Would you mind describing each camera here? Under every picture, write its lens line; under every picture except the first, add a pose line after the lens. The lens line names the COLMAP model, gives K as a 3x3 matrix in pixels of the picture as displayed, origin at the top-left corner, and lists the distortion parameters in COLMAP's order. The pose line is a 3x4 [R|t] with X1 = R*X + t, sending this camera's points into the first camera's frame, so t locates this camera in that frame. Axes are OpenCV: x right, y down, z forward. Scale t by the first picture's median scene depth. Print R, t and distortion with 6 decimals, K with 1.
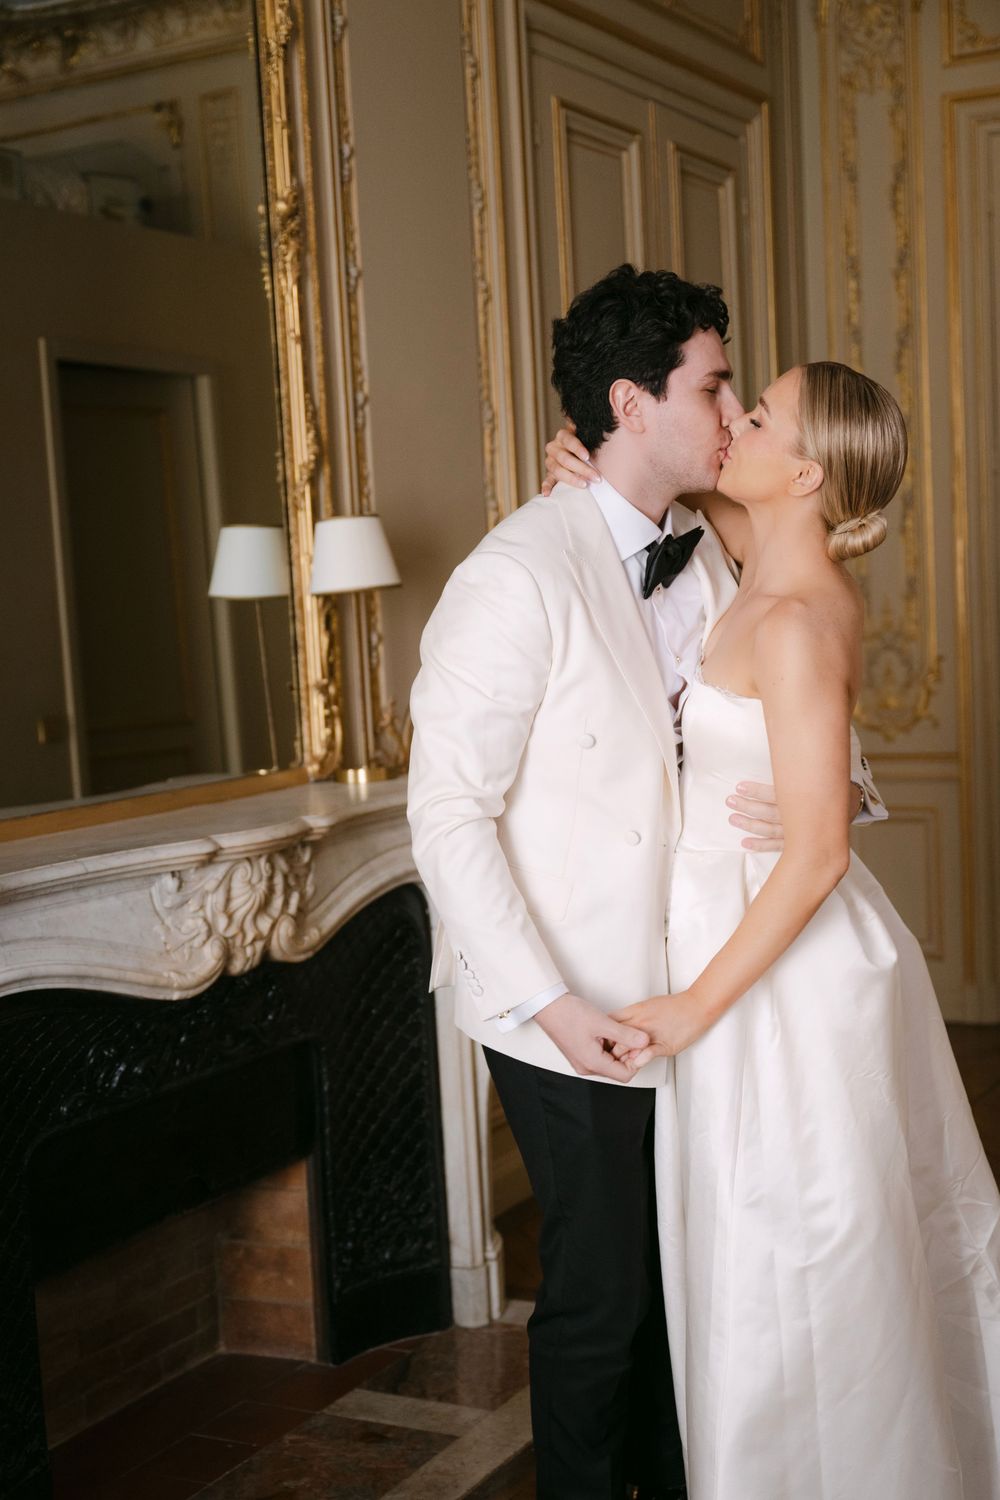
lens RADIAL K [[2069.9, 0, 518.9], [0, 2069.9, 846.0], [0, 0, 1]] dist [-0.001460, -0.012592]
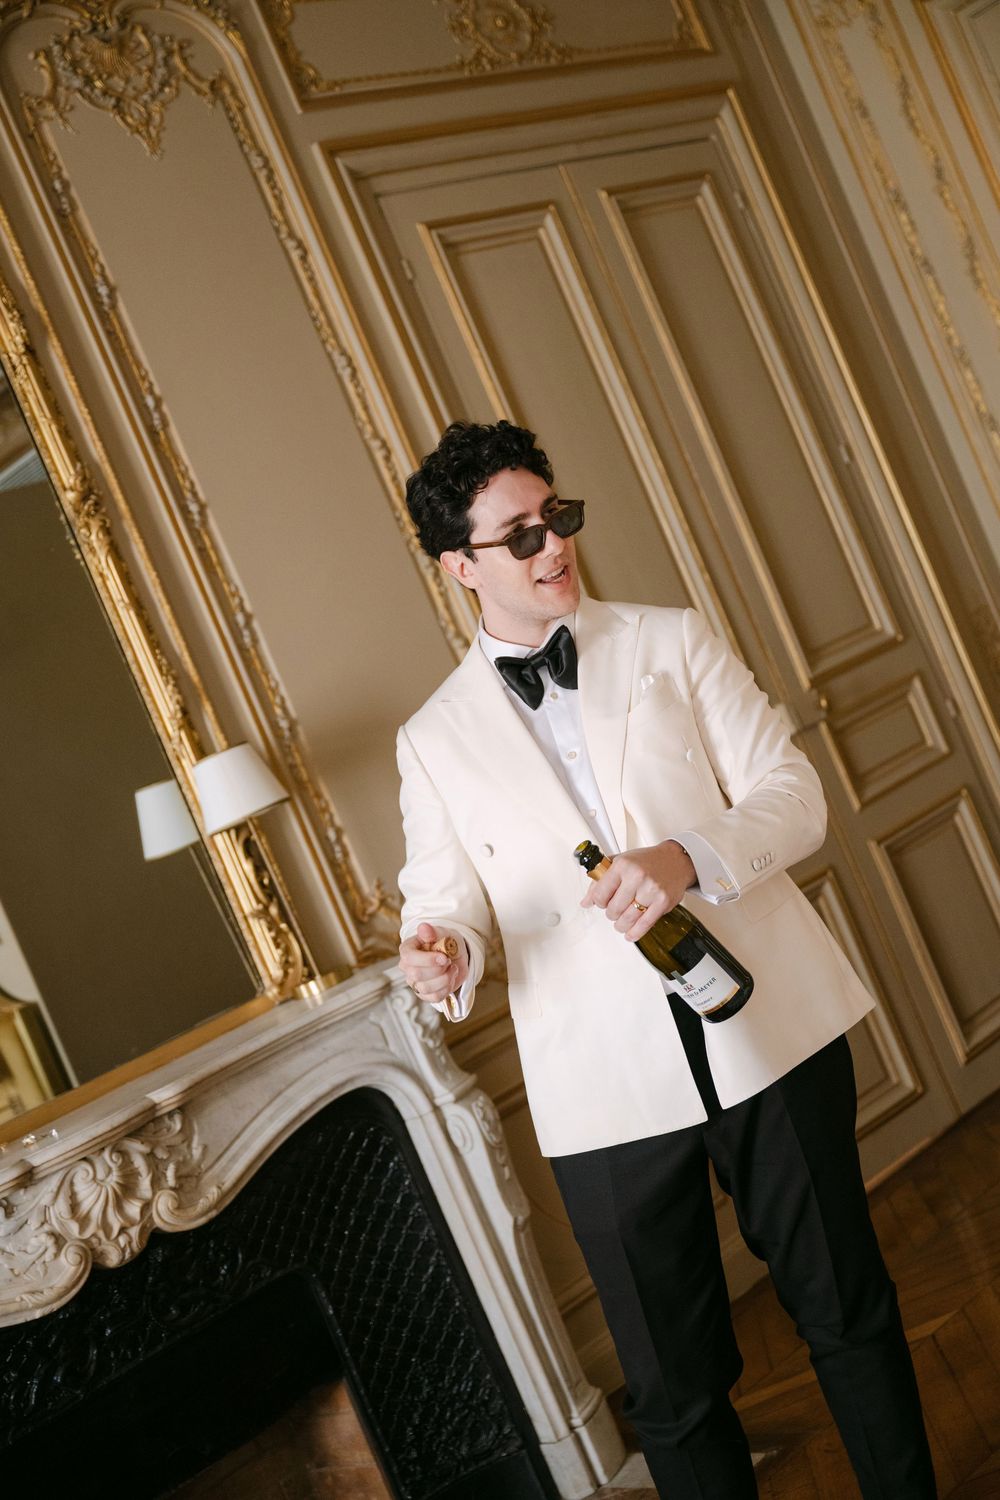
lens RADIAL K [[2095.4, 0, 500.0], [0, 2095.4, 750.0], [0, 0, 1]] dist [0.003778, -0.017581]
pose [[0.891775, -0.312390, -0.327337, 0.379334], [0.302094, 0.949634, -0.083268, -0.031493], [0.336863, -0.024631, 0.941232, 0.068582]]
